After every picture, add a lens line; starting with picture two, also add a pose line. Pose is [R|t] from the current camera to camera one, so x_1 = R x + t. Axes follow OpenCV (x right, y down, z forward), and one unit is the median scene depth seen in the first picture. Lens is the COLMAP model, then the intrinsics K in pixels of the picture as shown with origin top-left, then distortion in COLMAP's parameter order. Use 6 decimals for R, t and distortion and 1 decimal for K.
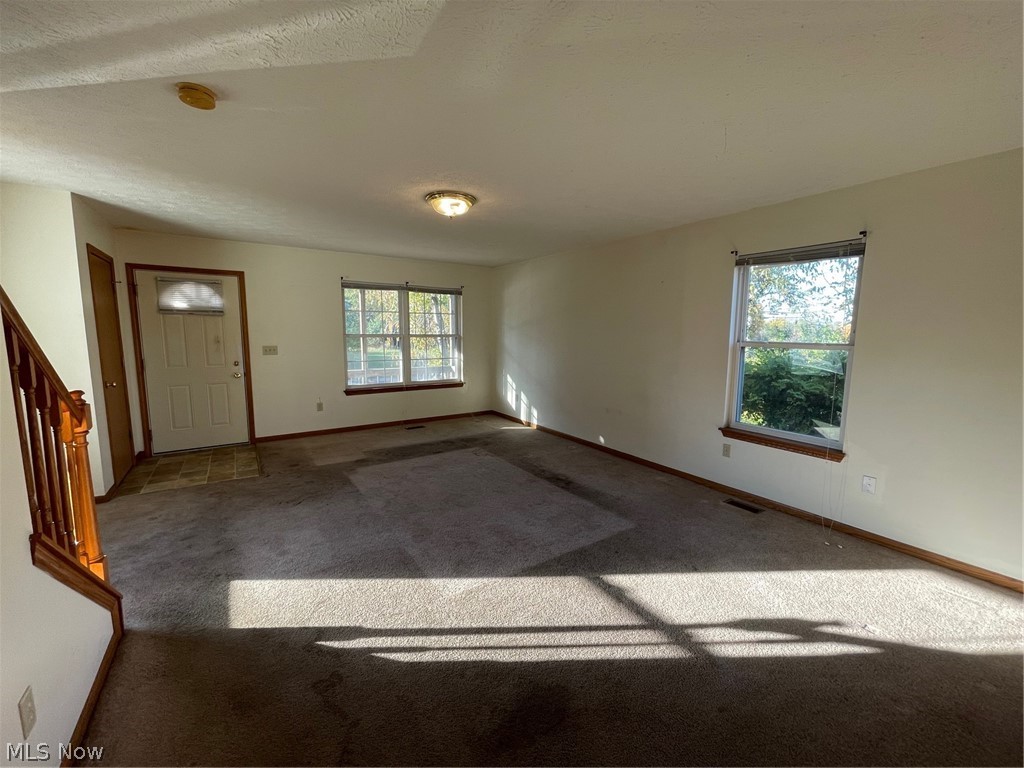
lens RADIAL K [[411.3, 0, 513.0], [0, 411.3, 382.6], [0, 0, 1]] dist [-0.000362, 0.000735]
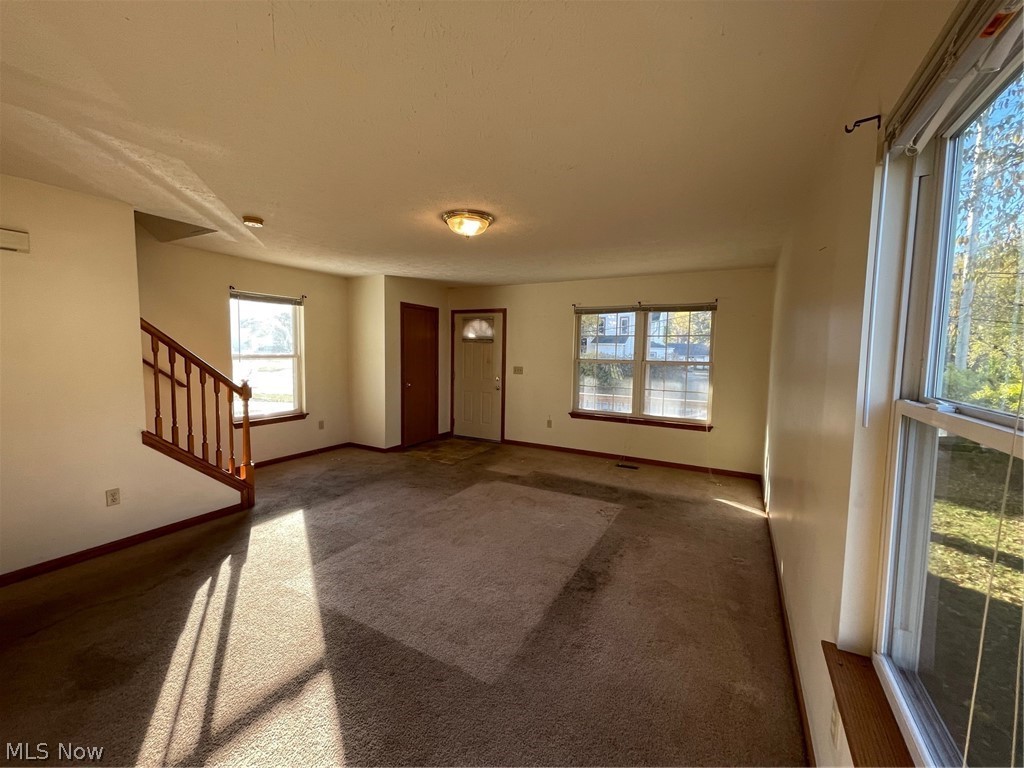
lens RADIAL K [[411.3, 0, 512.9], [0, 411.3, 383.9], [0, 0, 1]] dist [-0.000362, 0.000735]
pose [[0.462387, 0.072889, -0.883677, 0.580412], [-0.127338, 0.991743, 0.015173, -0.066825], [0.877487, 0.105510, 0.467851, 0.509529]]
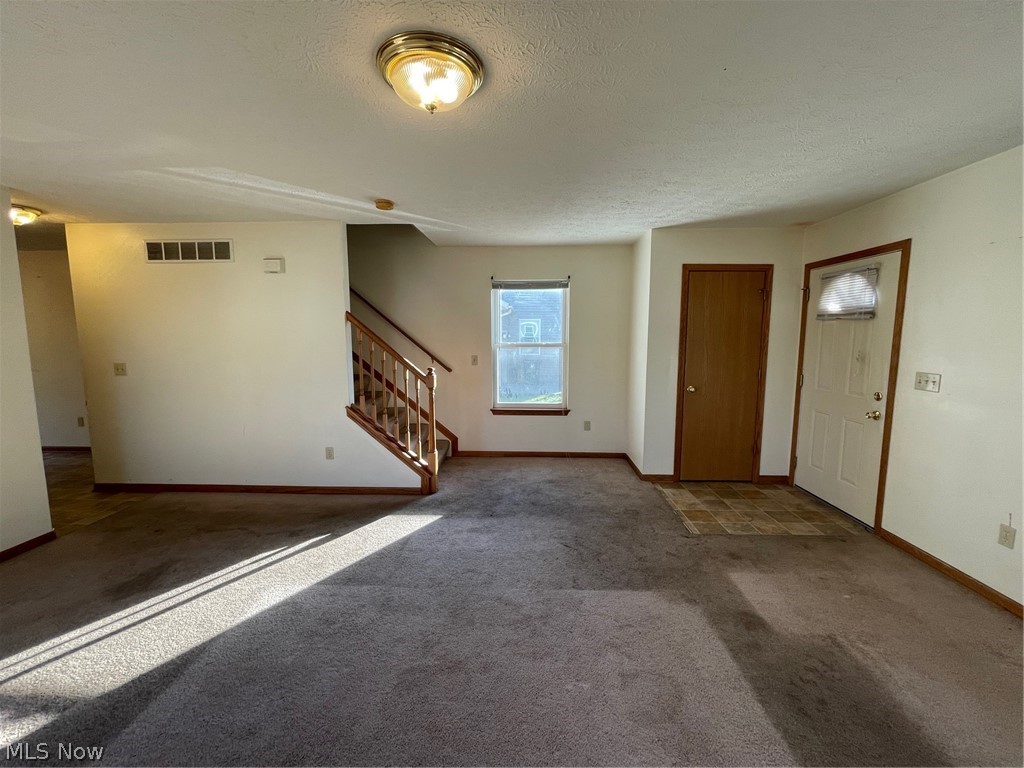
lens RADIAL K [[411.3, 0, 511.1], [0, 411.3, 382.0], [0, 0, 1]] dist [-0.000362, 0.000735]
pose [[-0.587576, 0.086604, -0.804521, 0.155682], [-0.106612, 0.977302, 0.183068, -0.141148], [0.802115, 0.193338, -0.565007, 1.054811]]
